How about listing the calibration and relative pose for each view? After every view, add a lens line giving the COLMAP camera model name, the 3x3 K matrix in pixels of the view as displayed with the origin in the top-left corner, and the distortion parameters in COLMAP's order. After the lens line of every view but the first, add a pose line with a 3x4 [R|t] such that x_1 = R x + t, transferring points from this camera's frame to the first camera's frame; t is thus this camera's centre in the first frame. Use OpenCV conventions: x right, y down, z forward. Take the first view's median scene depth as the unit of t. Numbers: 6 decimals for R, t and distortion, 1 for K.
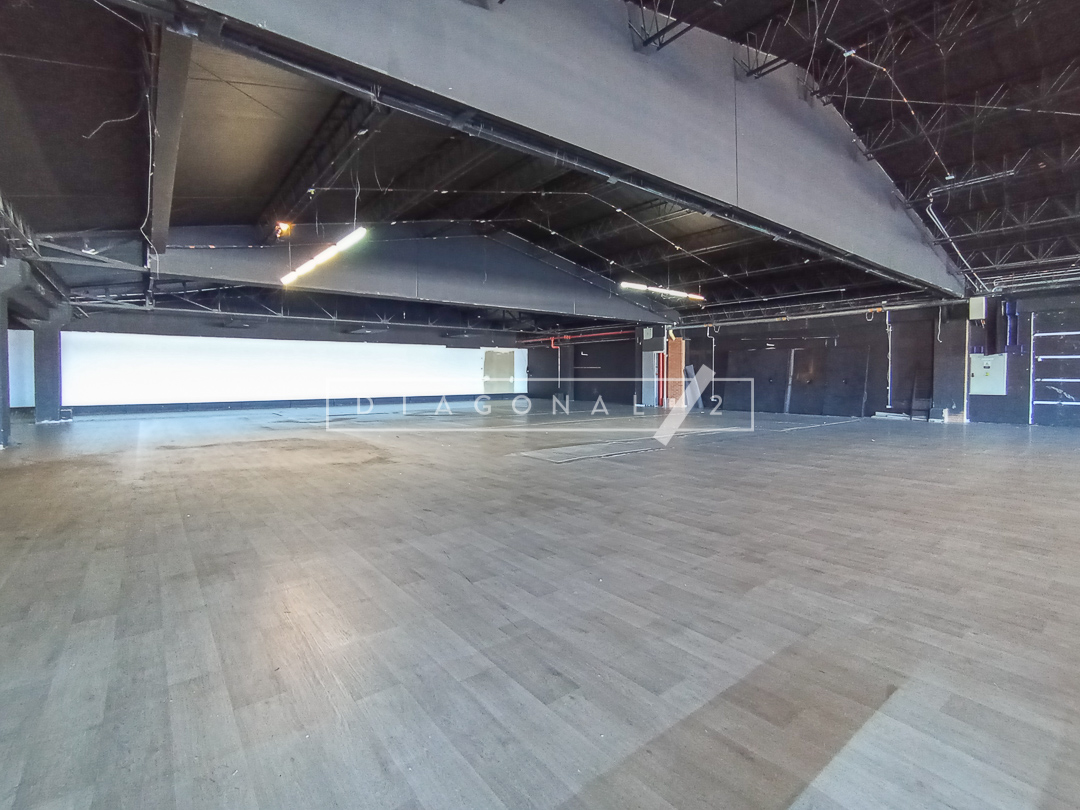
lens RADIAL K [[506.0, 0, 549.8], [0, 506.0, 388.0], [0, 0, 1]] dist [-0.024733, 0.015785]
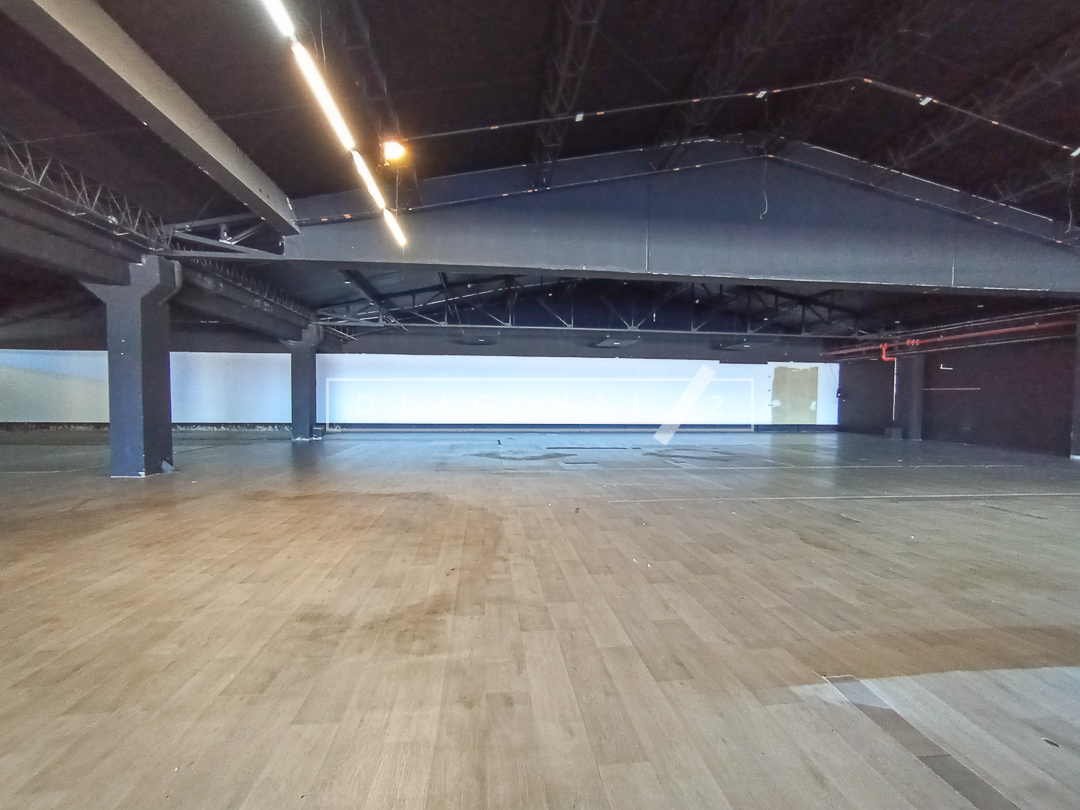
lens RADIAL K [[506.0, 0, 531.9], [0, 506.0, 415.6], [0, 0, 1]] dist [-0.024733, 0.015785]
pose [[0.834370, 0.029328, -0.550424, -0.018787], [-0.024446, 0.999570, 0.016203, -0.005375], [0.550662, -0.000063, 0.834728, 0.220744]]
